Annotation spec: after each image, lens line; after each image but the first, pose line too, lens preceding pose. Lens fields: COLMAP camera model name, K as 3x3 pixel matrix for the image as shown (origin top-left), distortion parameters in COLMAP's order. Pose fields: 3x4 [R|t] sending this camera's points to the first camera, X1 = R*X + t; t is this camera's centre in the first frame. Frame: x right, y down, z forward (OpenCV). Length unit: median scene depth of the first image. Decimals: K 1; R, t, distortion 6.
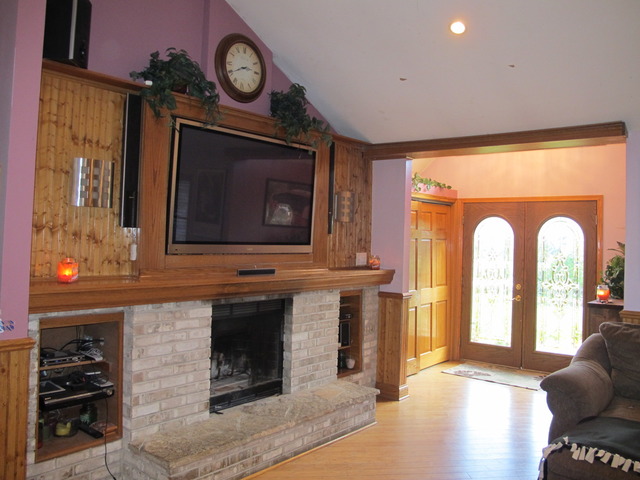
lens RADIAL K [[535.5, 0, 330.0], [0, 535.5, 221.3], [0, 0, 1]] dist [-0.148669, 0.102891]
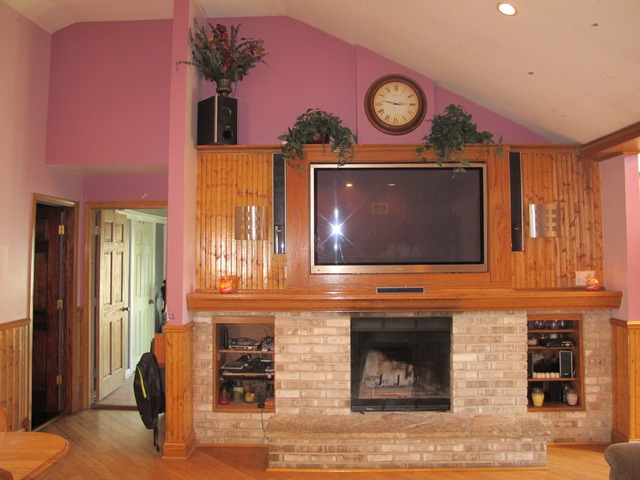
lens RADIAL K [[535.5, 0, 330.0], [0, 535.5, 221.3], [0, 0, 1]] dist [-0.148669, 0.102891]
pose [[0.615884, -0.075068, -0.784252, 0.685375], [0.044754, 0.997176, -0.060303, 0.015945], [0.786564, 0.002042, 0.617505, 0.238639]]
